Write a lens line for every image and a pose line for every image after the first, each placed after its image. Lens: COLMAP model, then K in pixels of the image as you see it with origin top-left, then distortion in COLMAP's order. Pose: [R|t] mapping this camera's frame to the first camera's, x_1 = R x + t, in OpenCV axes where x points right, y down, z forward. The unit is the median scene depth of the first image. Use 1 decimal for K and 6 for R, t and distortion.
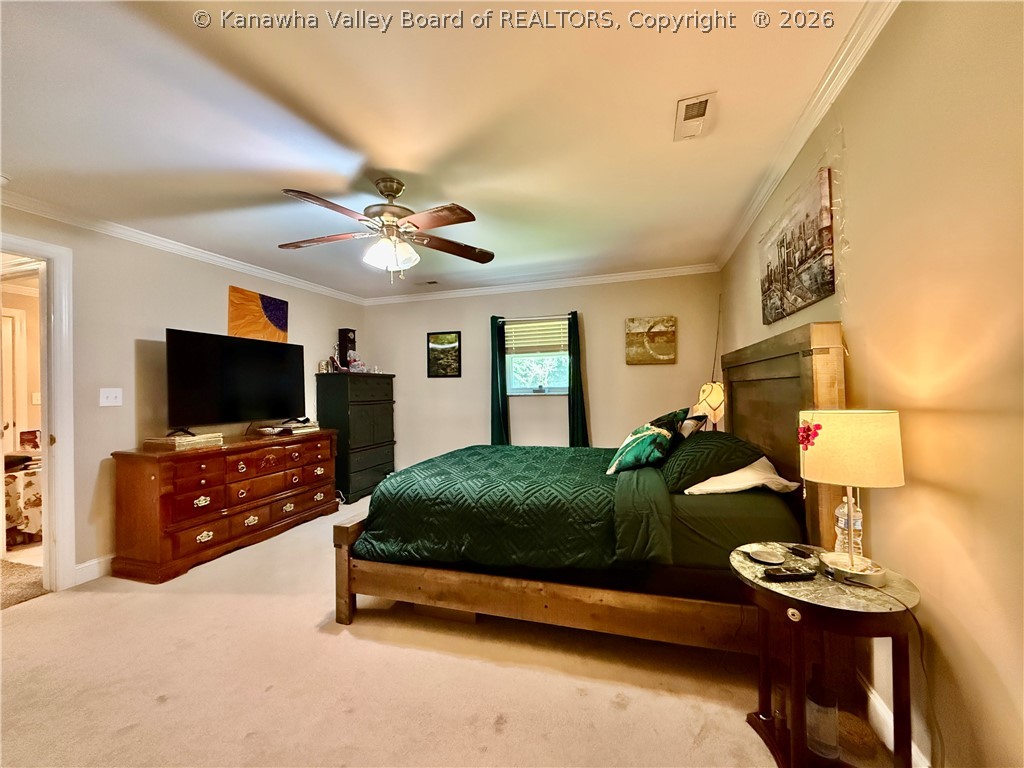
lens RADIAL K [[406.5, 0, 514.1], [0, 406.5, 384.2], [0, 0, 1]] dist [-0.001772, 0.000483]
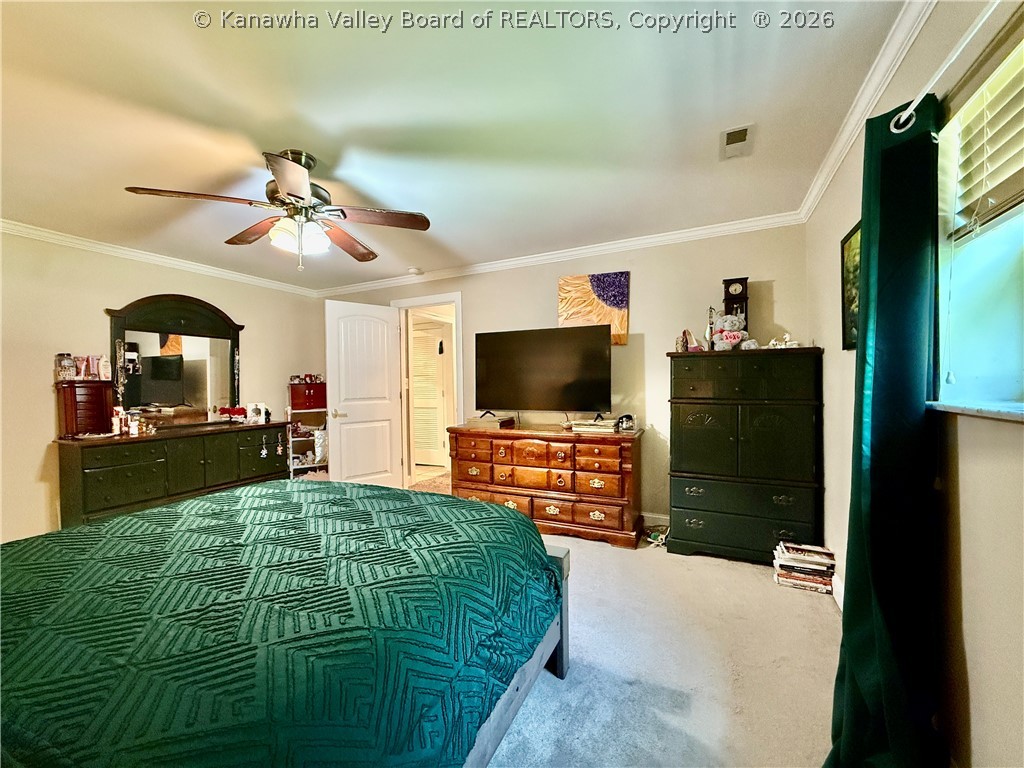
lens RADIAL K [[406.5, 0, 509.2], [0, 406.5, 387.6], [0, 0, 1]] dist [-0.001772, 0.000483]
pose [[-0.147471, 0.034586, -0.988462, 0.362338], [0.025997, 0.999179, 0.031083, -0.000970], [0.988725, -0.021114, -0.148249, 1.081709]]
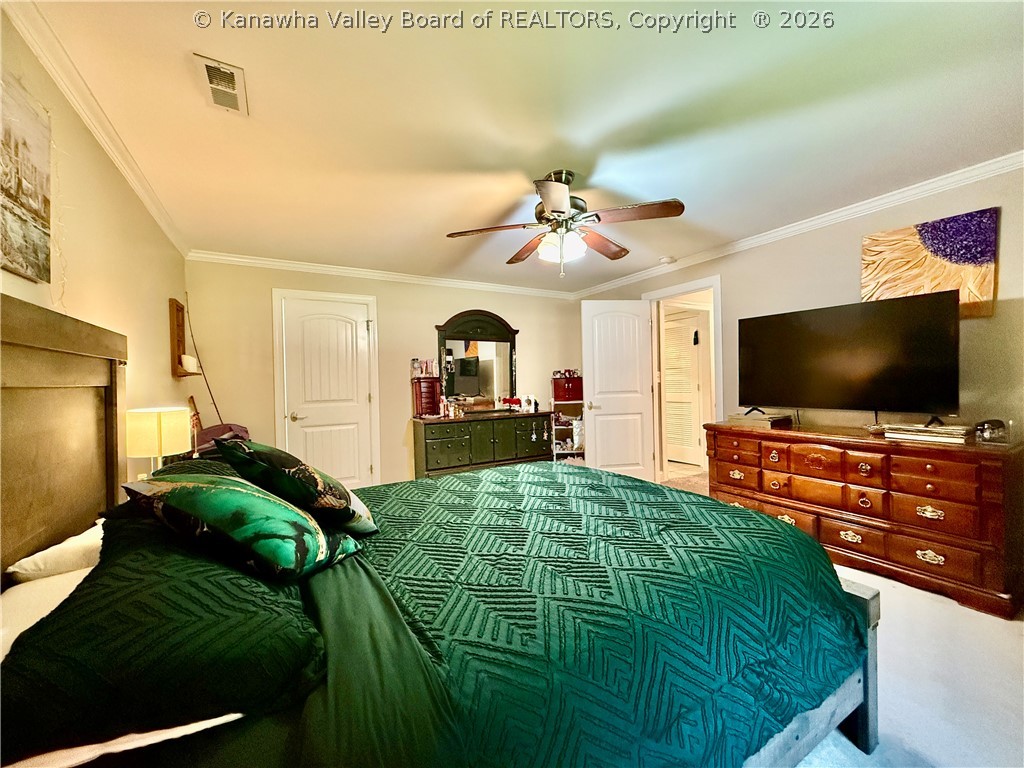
lens RADIAL K [[406.5, 0, 513.1], [0, 406.5, 386.3], [0, 0, 1]] dist [-0.001772, 0.000483]
pose [[-0.669621, 0.045769, -0.741291, 0.371993], [0.043371, 0.998806, 0.022490, -0.001157], [0.741435, -0.017091, -0.670807, 1.080274]]
